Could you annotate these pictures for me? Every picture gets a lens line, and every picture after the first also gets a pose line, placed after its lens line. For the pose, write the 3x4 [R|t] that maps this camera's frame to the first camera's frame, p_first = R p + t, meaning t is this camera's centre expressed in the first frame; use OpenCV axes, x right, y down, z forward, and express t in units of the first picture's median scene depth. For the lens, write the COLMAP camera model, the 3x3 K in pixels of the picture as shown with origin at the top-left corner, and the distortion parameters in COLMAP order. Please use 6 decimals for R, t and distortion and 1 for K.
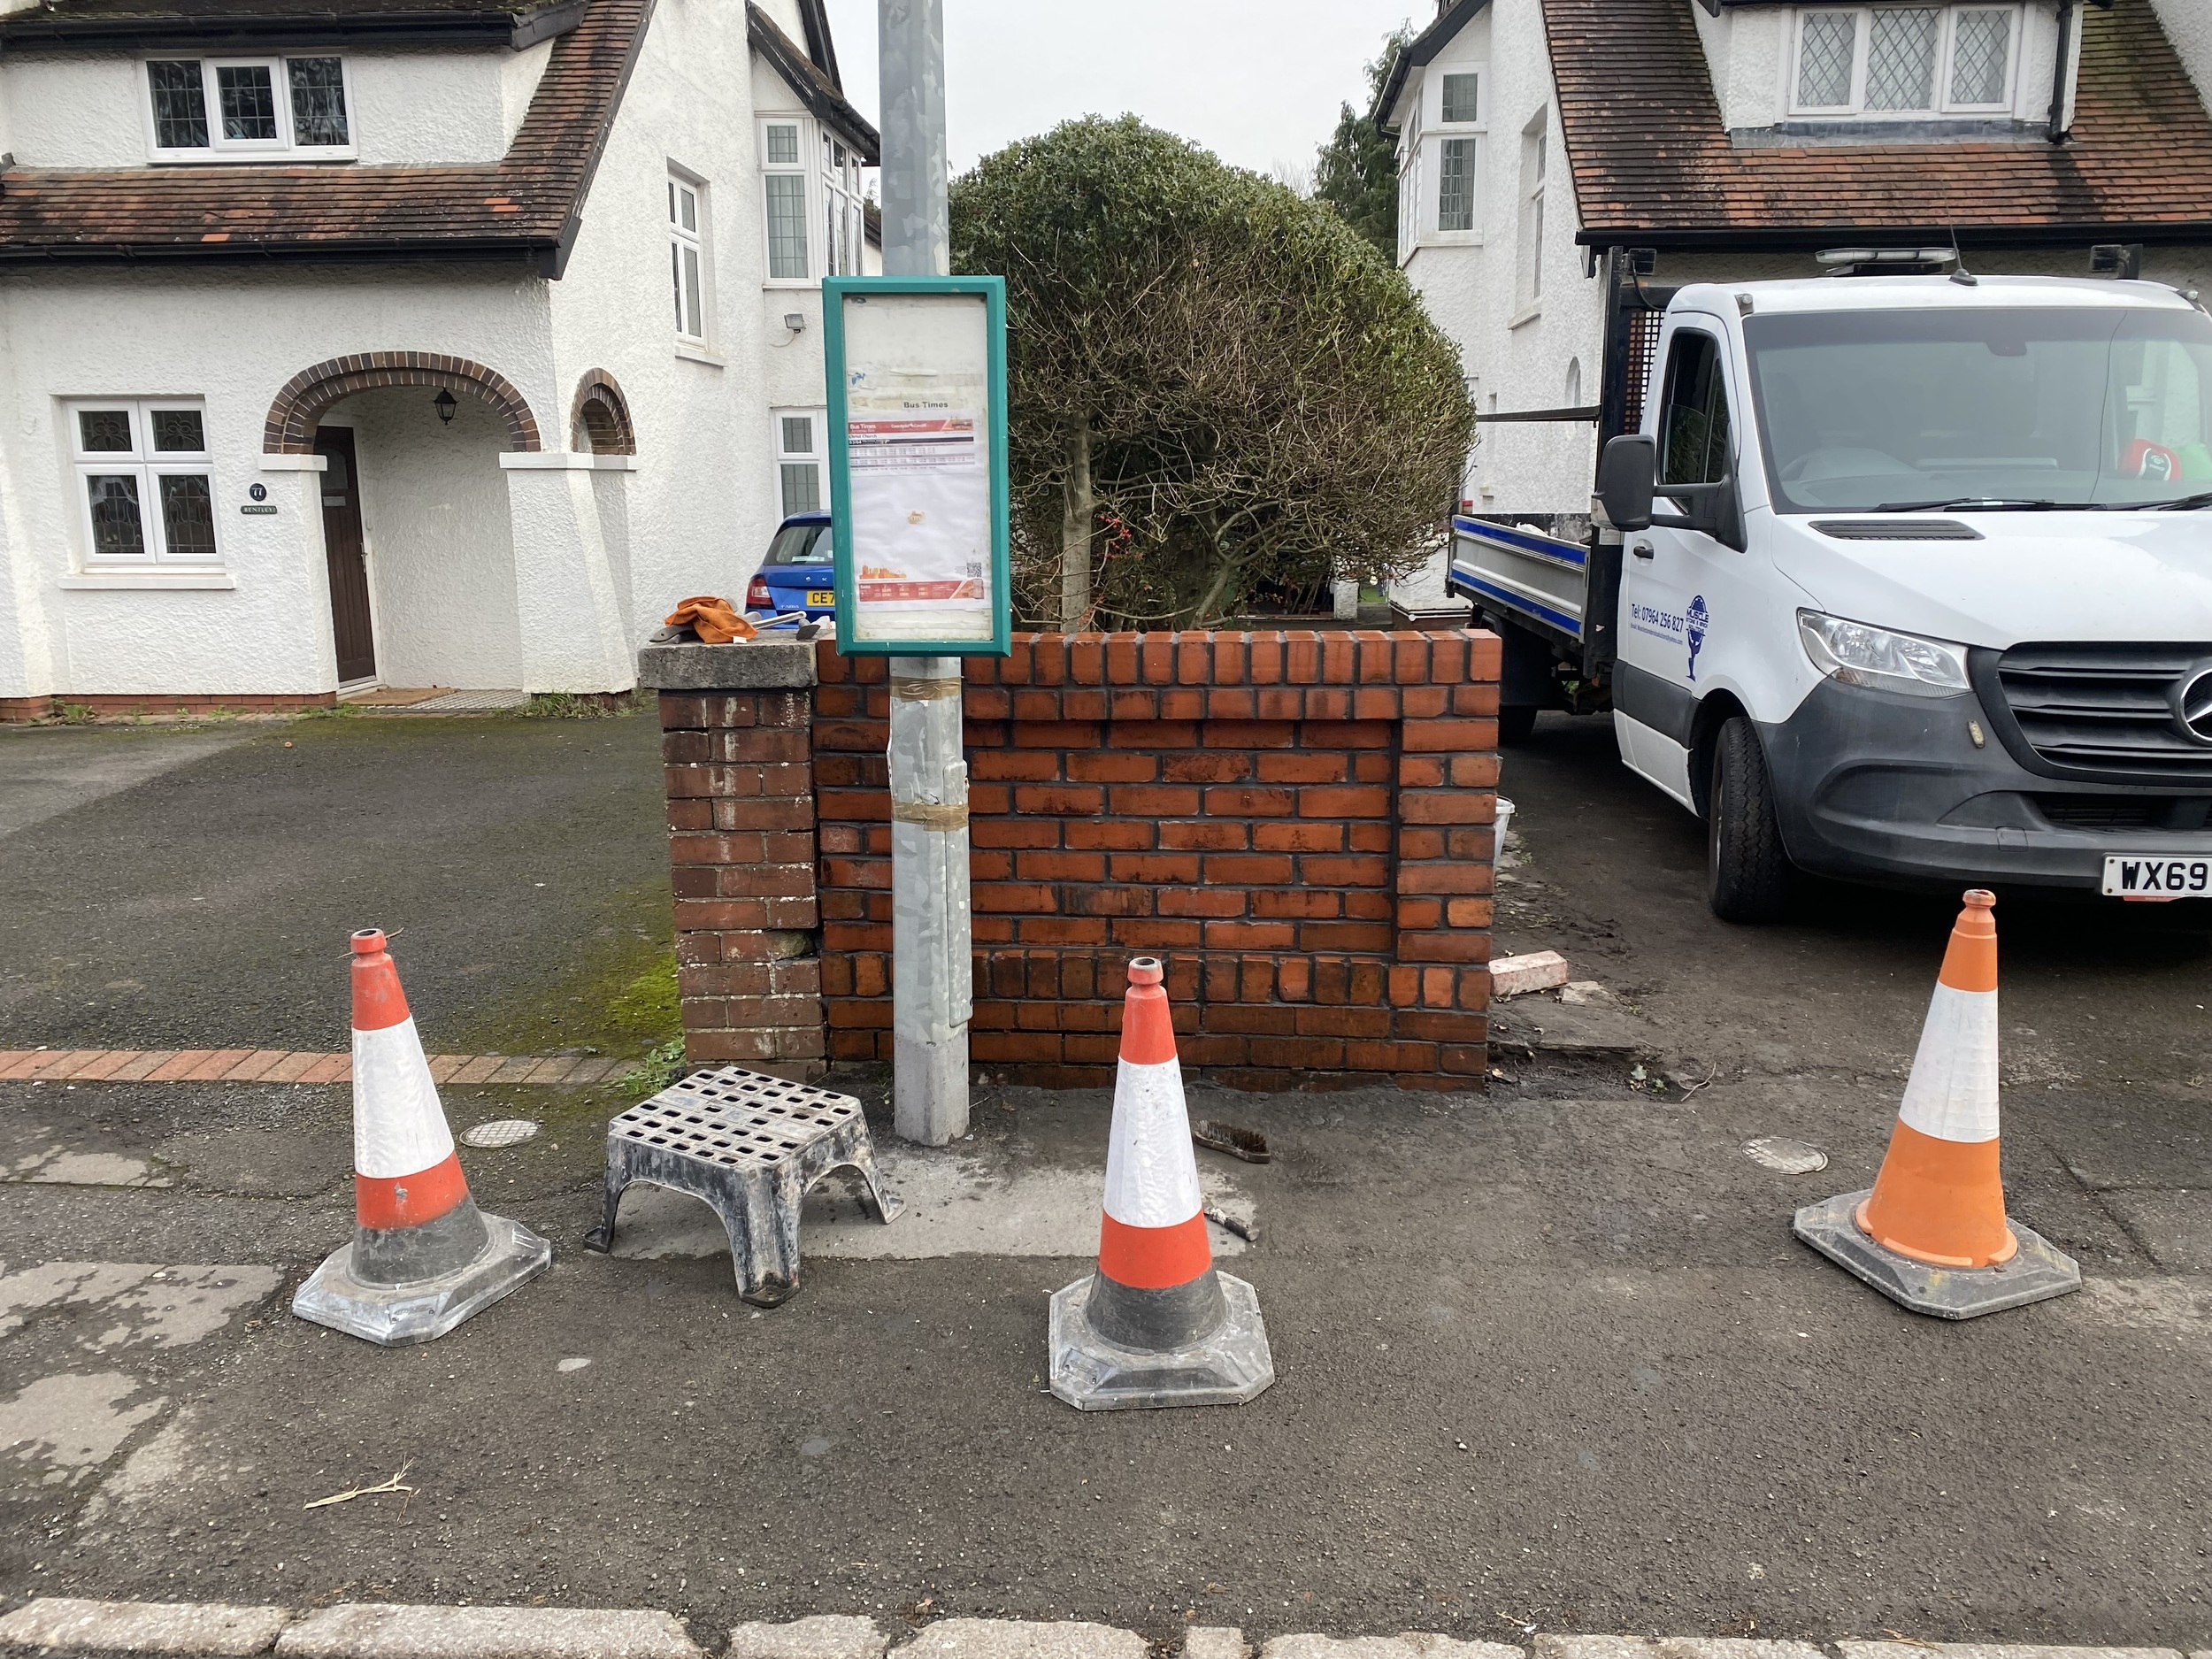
lens RADIAL K [[1658.4, 0, 1138.0], [0, 1658.4, 822.2], [0, 0, 1]] dist [0.026856, -0.006768]
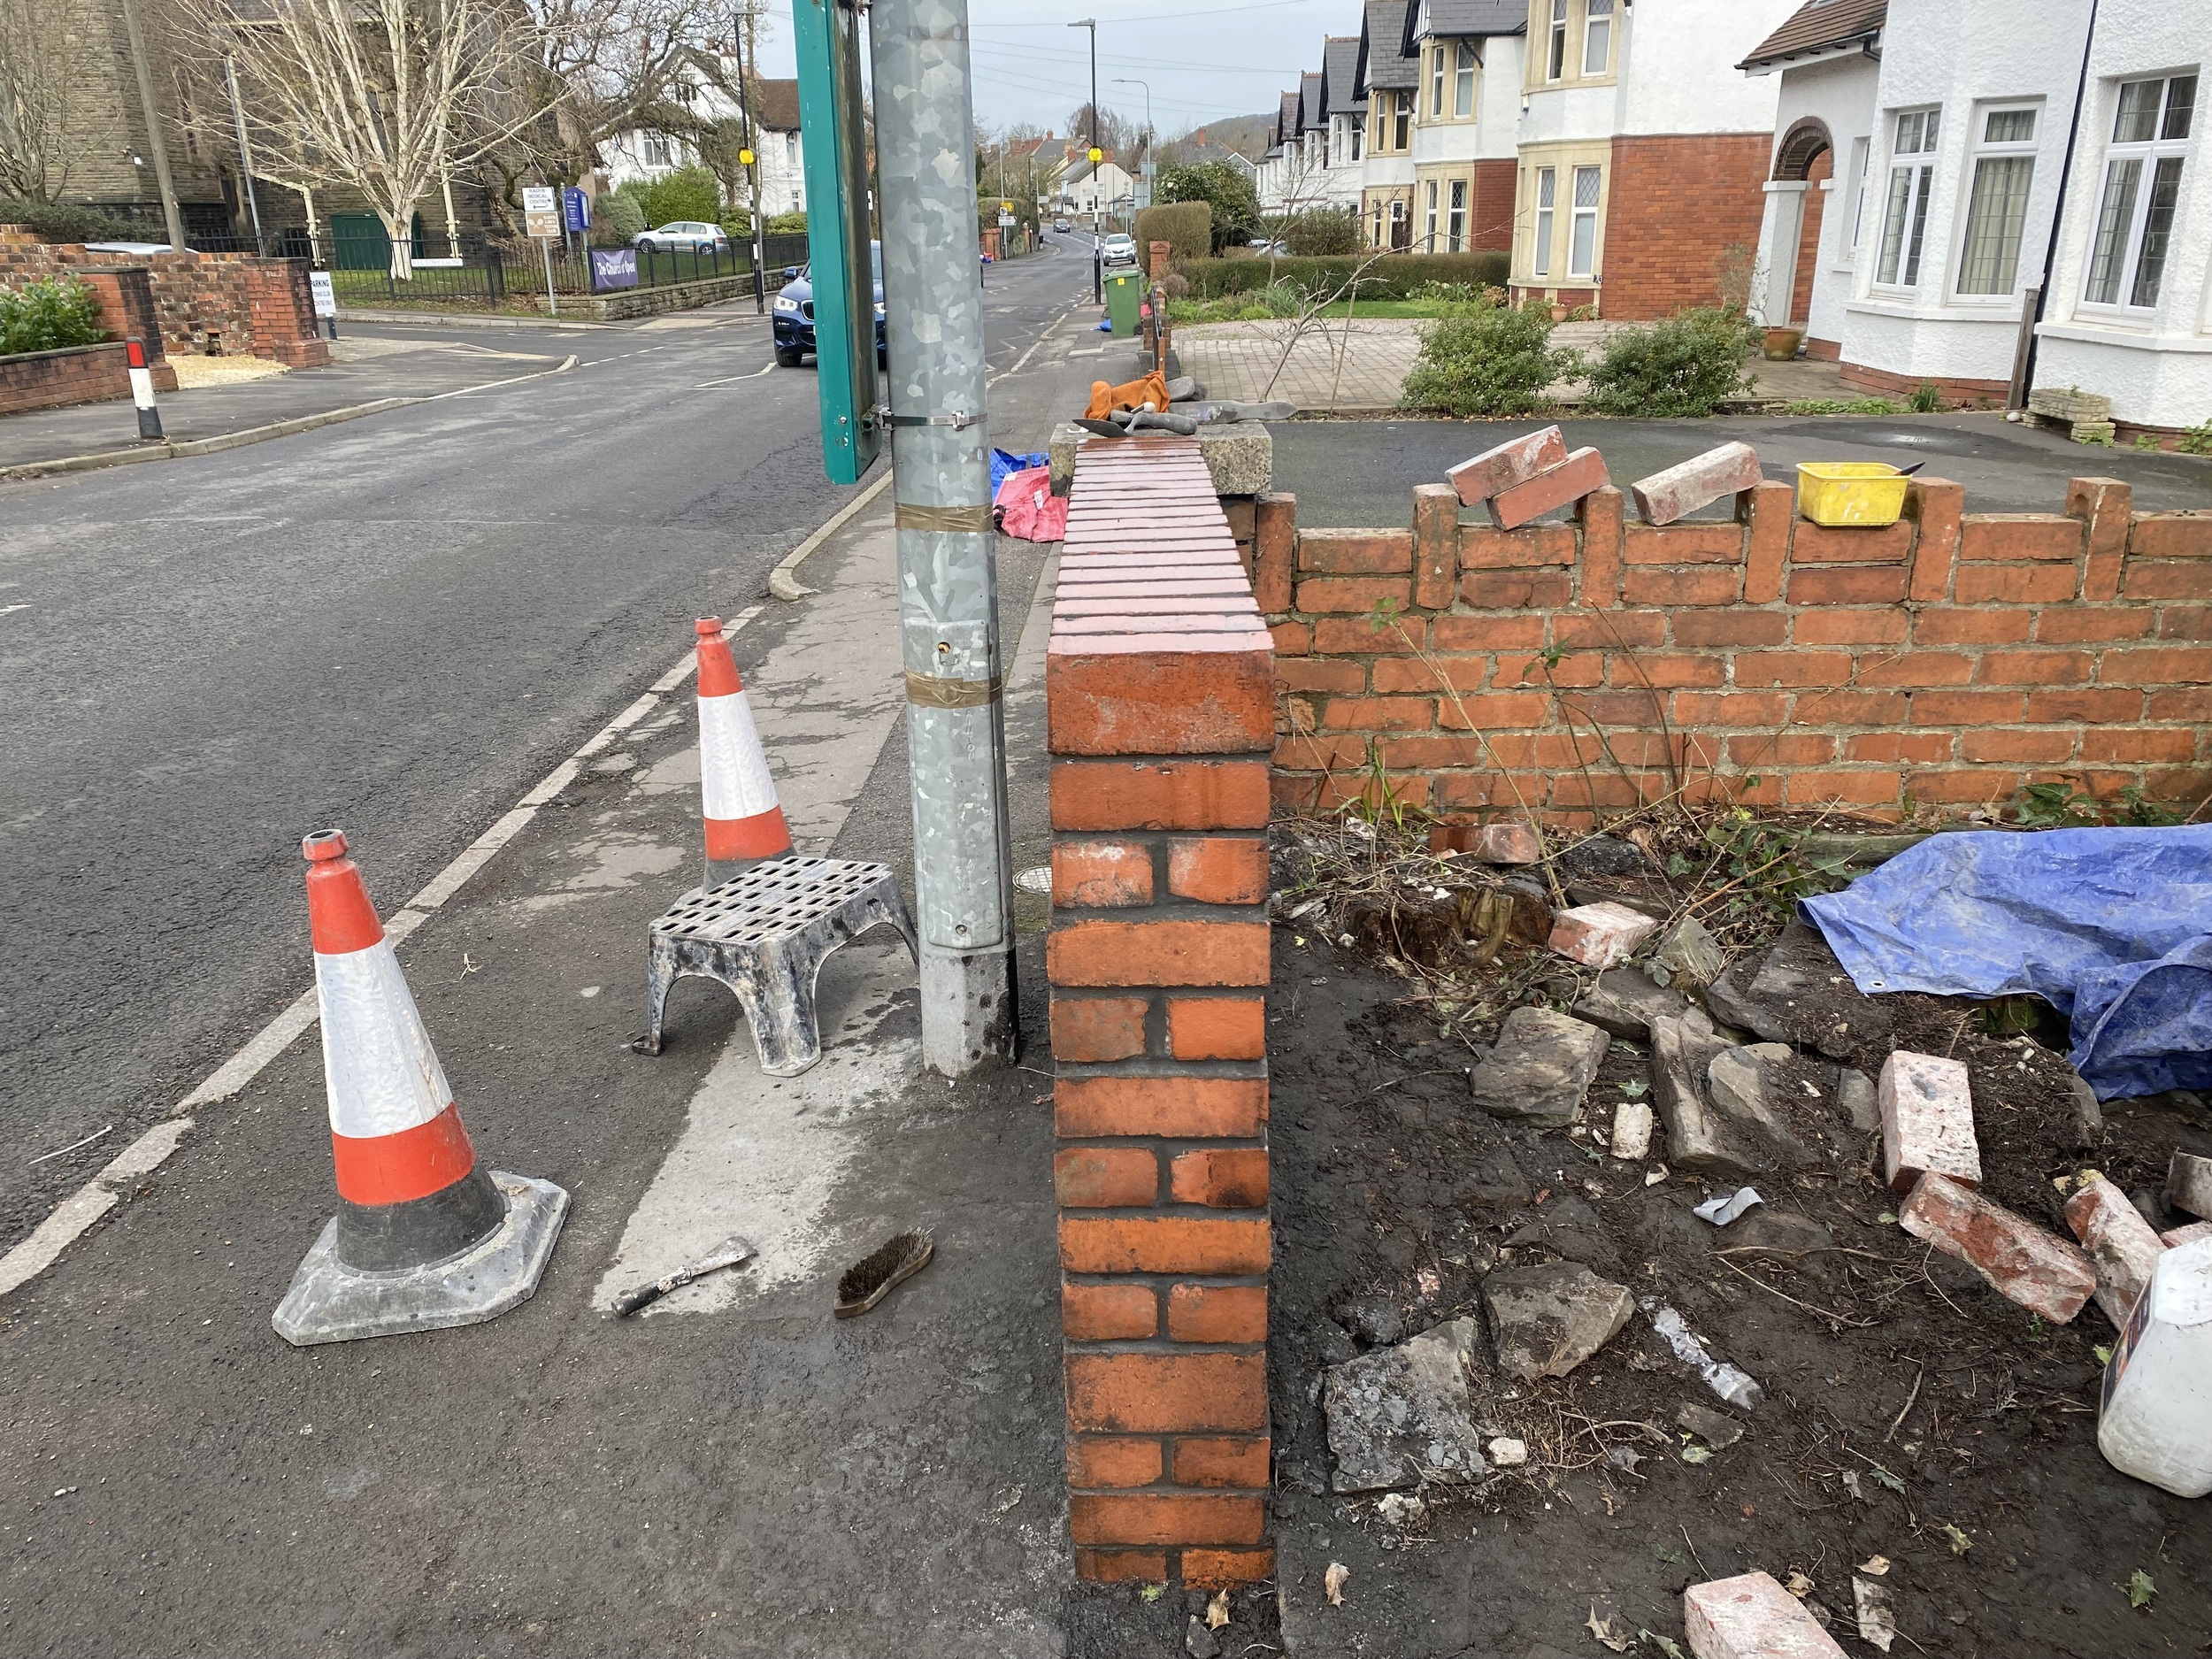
lens RADIAL K [[1675.2, 0, 1107.3], [0, 1675.2, 859.6], [0, 0, 1]] dist [0.032666, -0.029678]
pose [[0.034013, 0.364977, -0.930395, 0.588025], [-0.184951, 0.917153, 0.353021, -0.200979], [0.982159, 0.160070, 0.098698, 0.929146]]
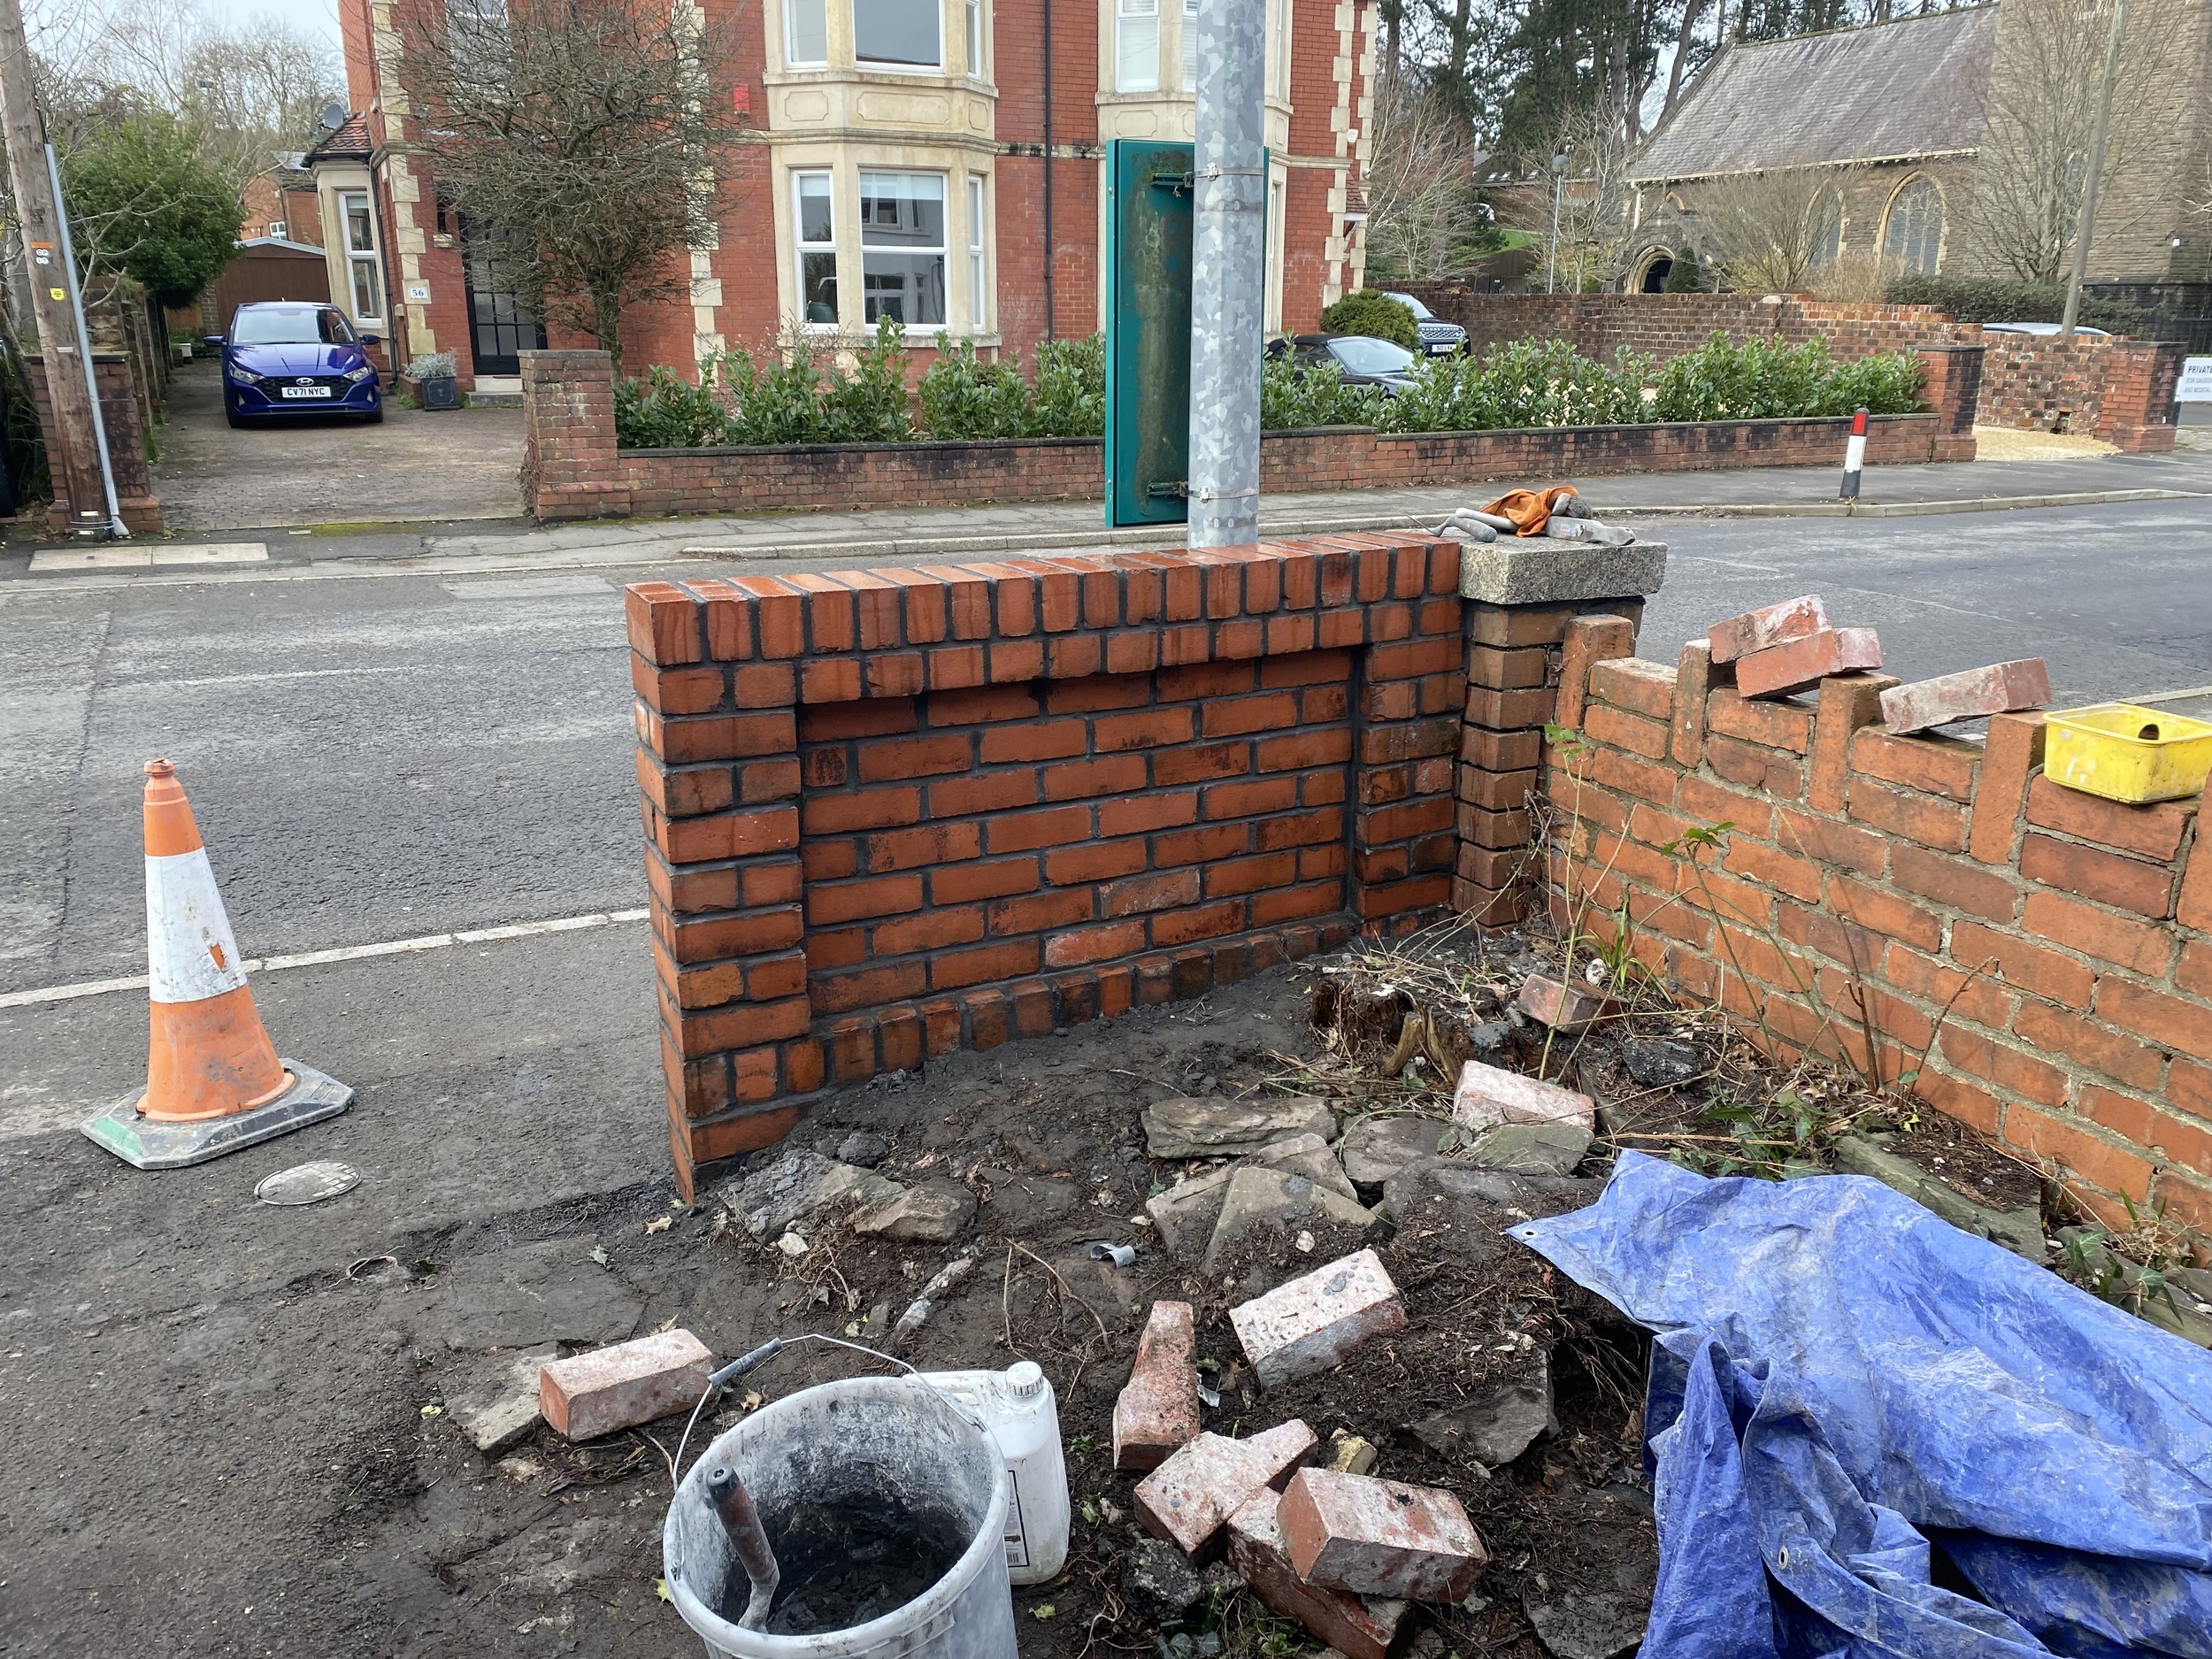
lens RADIAL K [[1685.9, 0, 1106.0], [0, 1685.9, 829.5], [0, 0, 1]] dist [0.008519, 0.003742]
pose [[-0.874192, 0.149779, -0.461903, 0.371412], [-0.093646, 0.881380, 0.463034, -0.358894], [0.476465, 0.448036, -0.756469, 1.619302]]
